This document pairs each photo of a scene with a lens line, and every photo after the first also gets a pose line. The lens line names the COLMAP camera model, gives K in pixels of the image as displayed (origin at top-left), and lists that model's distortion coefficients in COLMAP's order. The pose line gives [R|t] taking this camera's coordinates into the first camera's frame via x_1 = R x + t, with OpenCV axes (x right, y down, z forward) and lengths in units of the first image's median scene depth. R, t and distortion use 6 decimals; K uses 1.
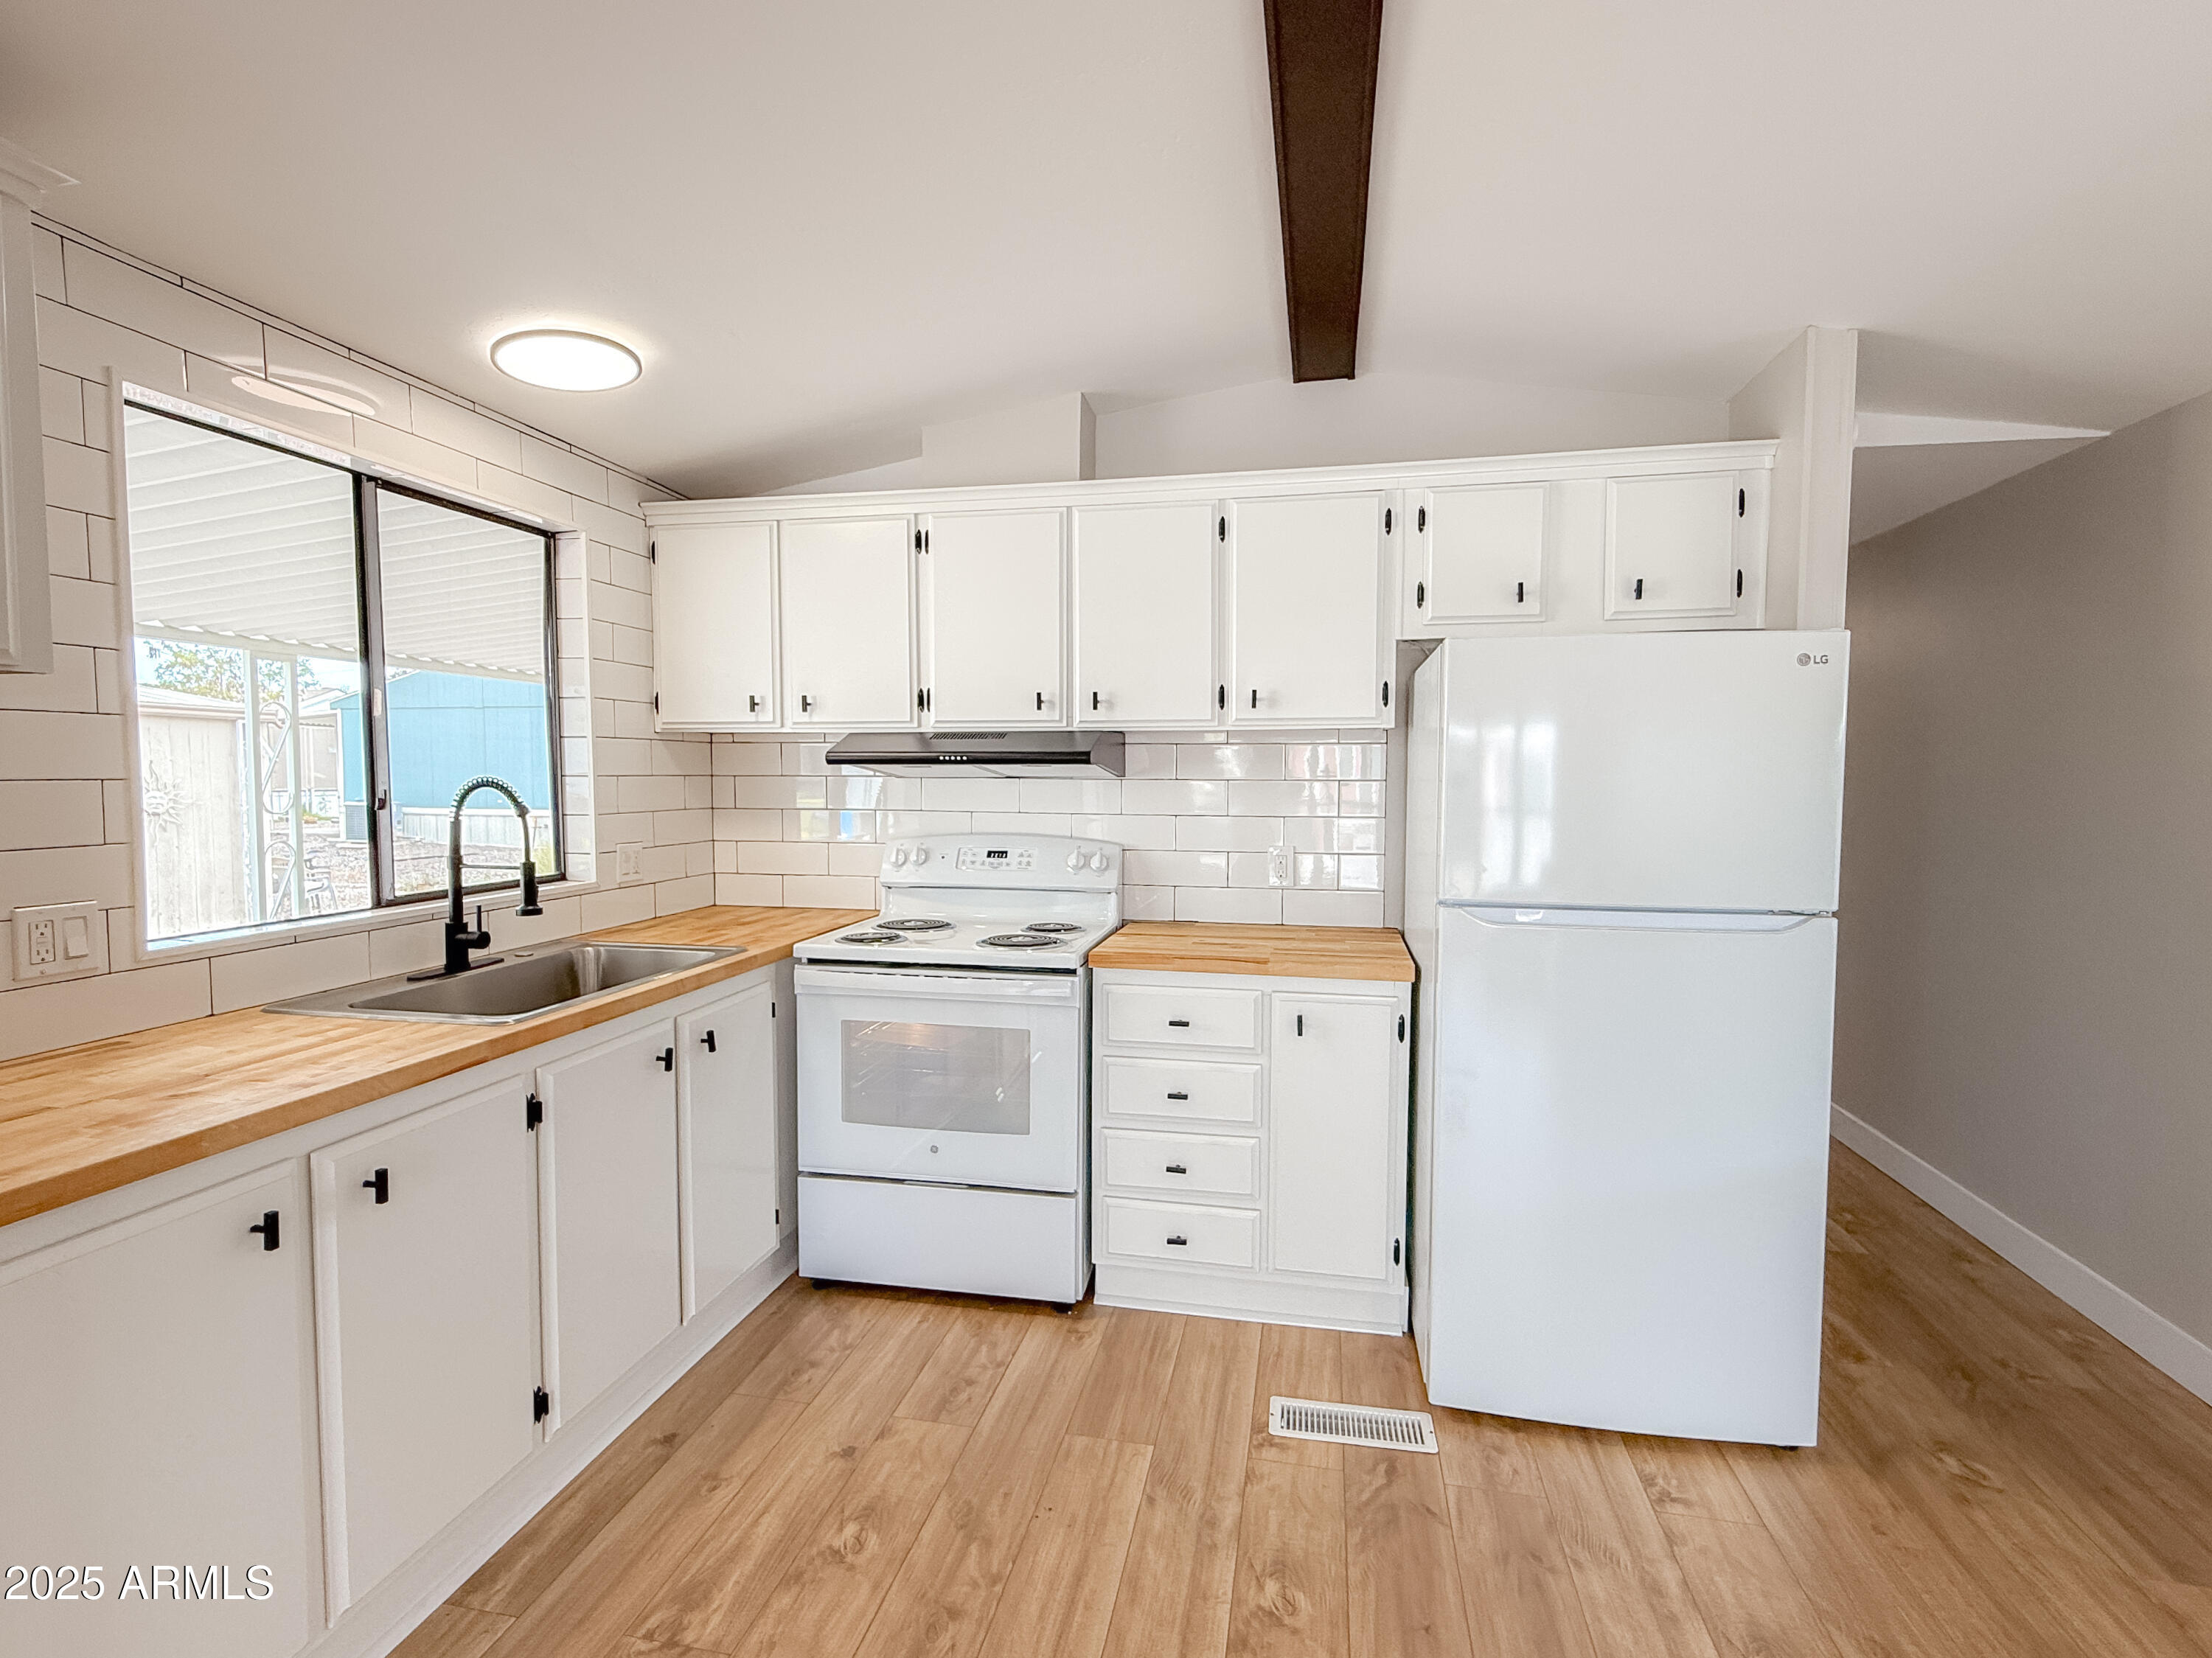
lens RADIAL K [[1041.8, 0, 1106.0], [0, 1041.8, 829.0], [0, 0, 1]] dist [-0.000036, -0.000014]
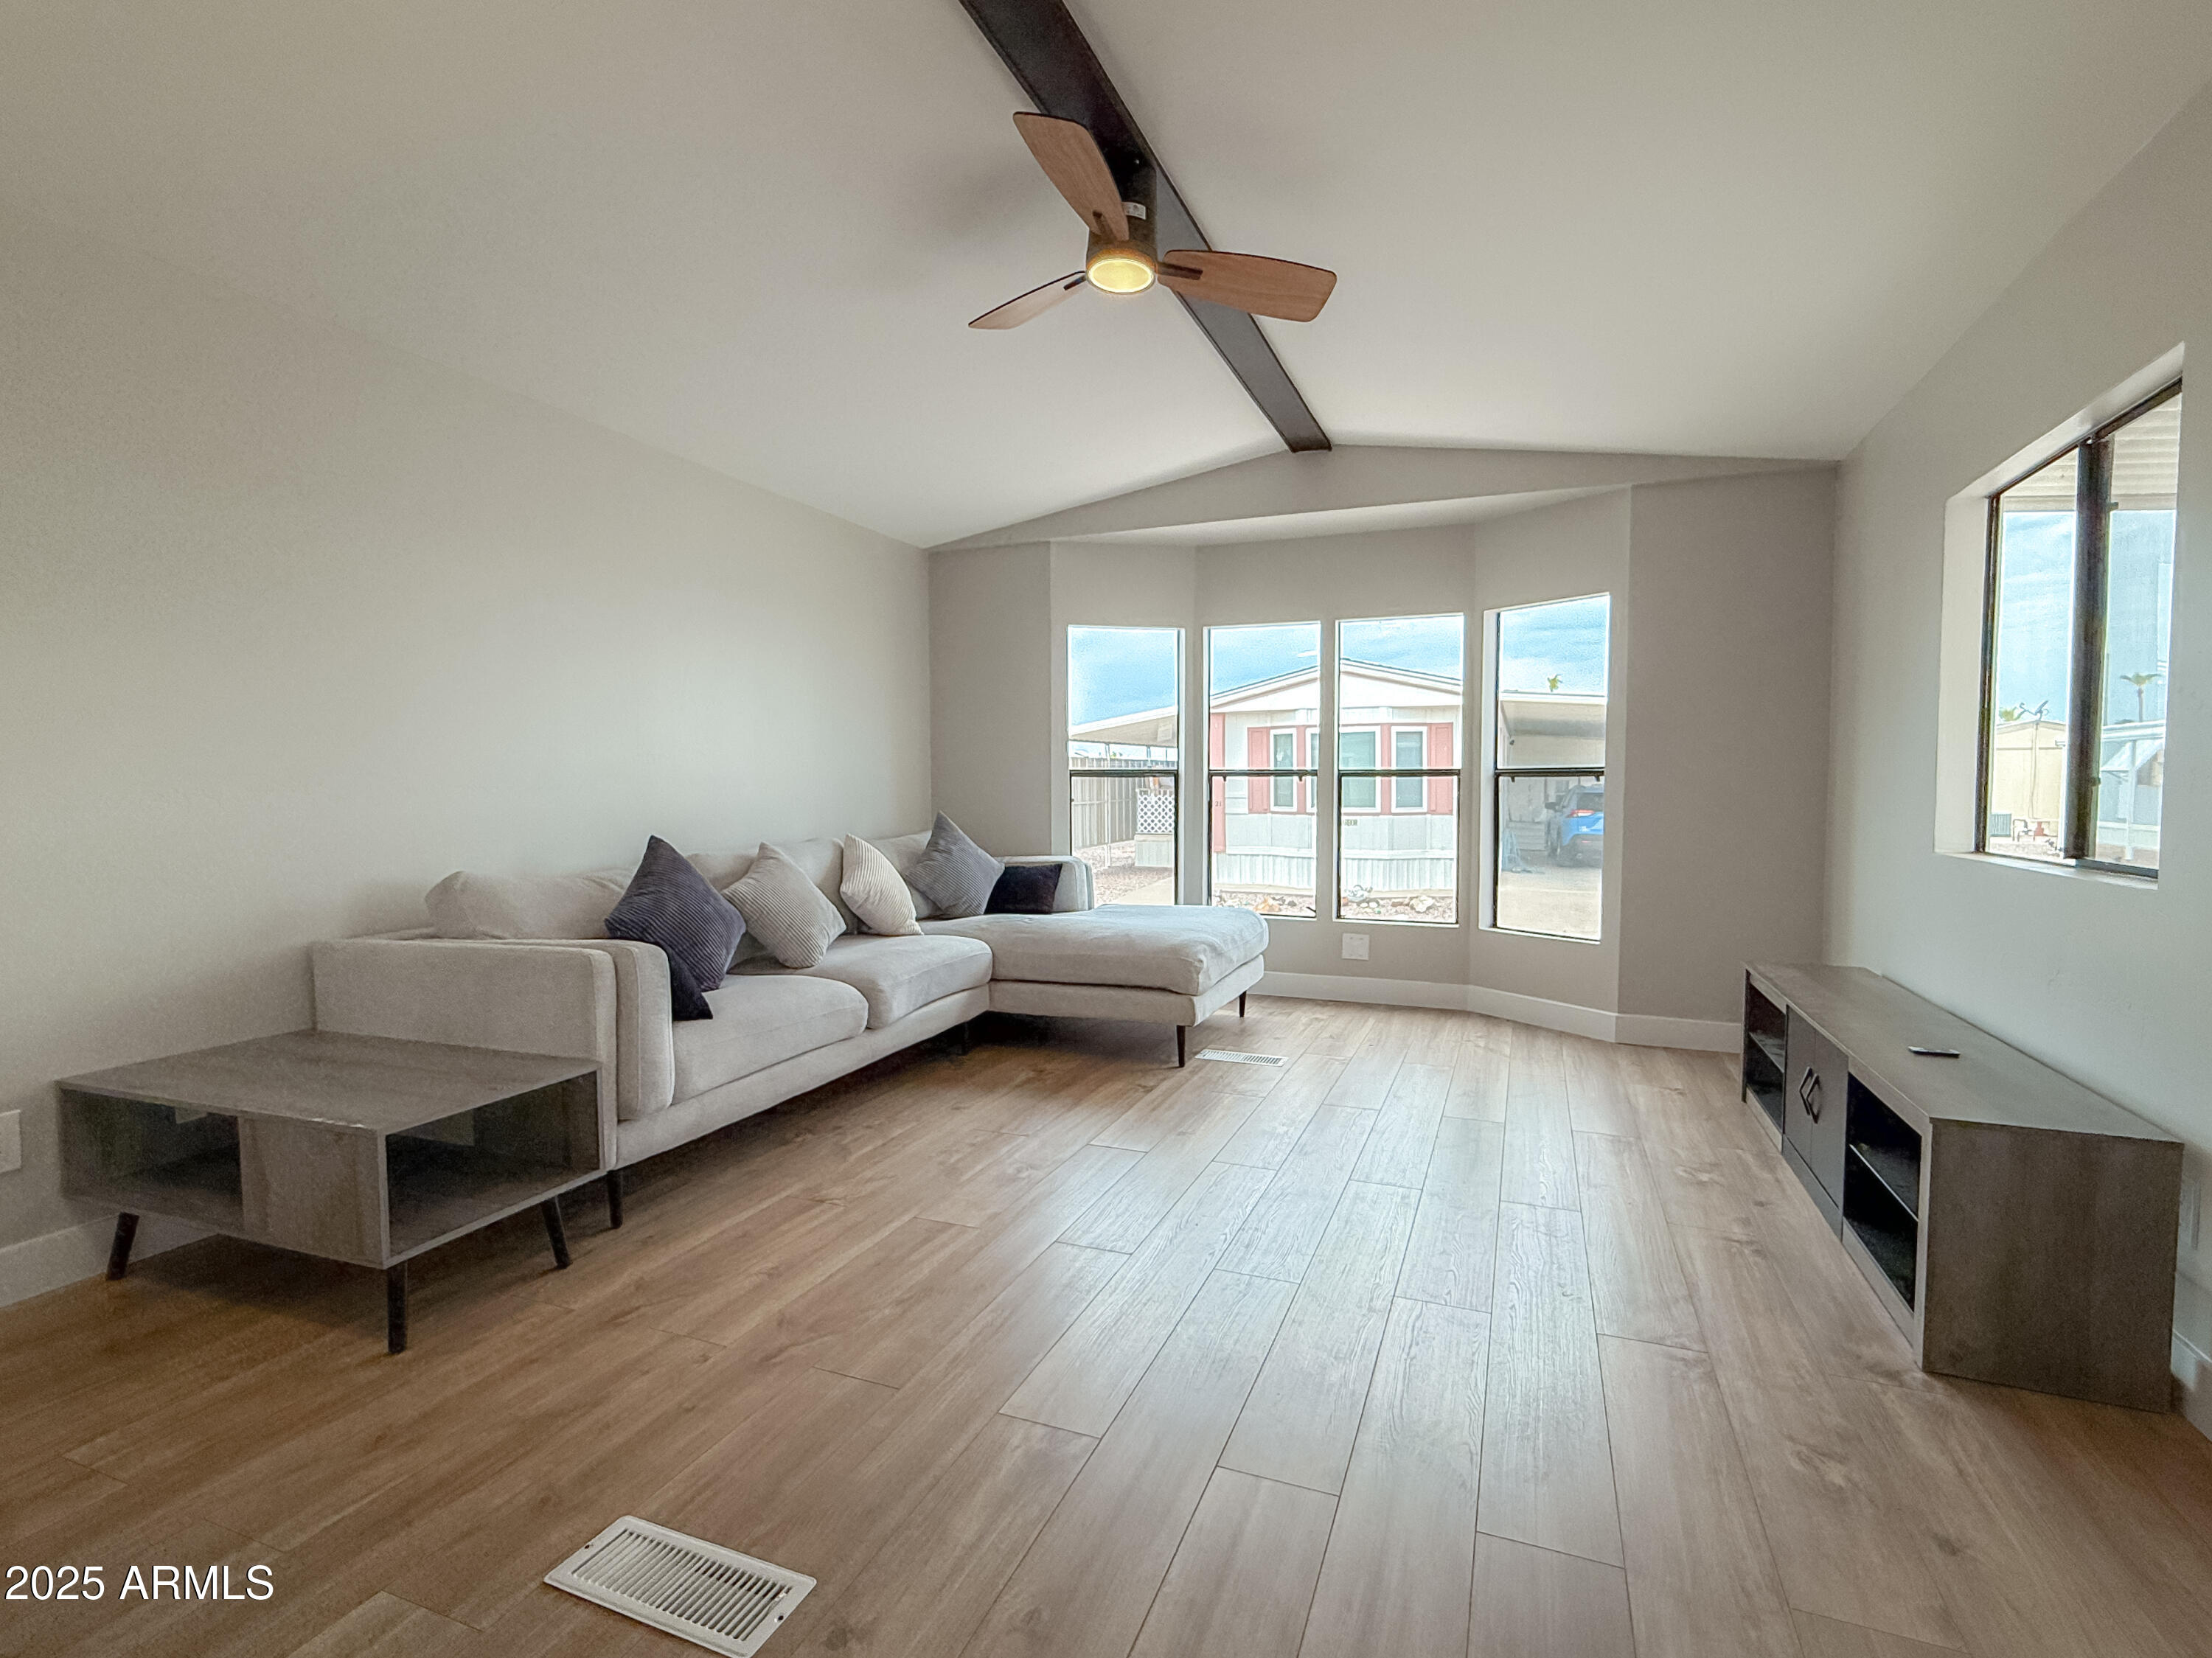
lens RADIAL K [[1041.8, 0, 1106.0], [0, 1041.8, 829.0], [0, 0, 1]] dist [-0.000036, -0.000014]
pose [[-0.982763, -0.011257, 0.184529, -0.646785], [0.007285, 0.995011, 0.099498, 0.001681], [-0.184729, 0.099127, -0.977778, 2.447525]]
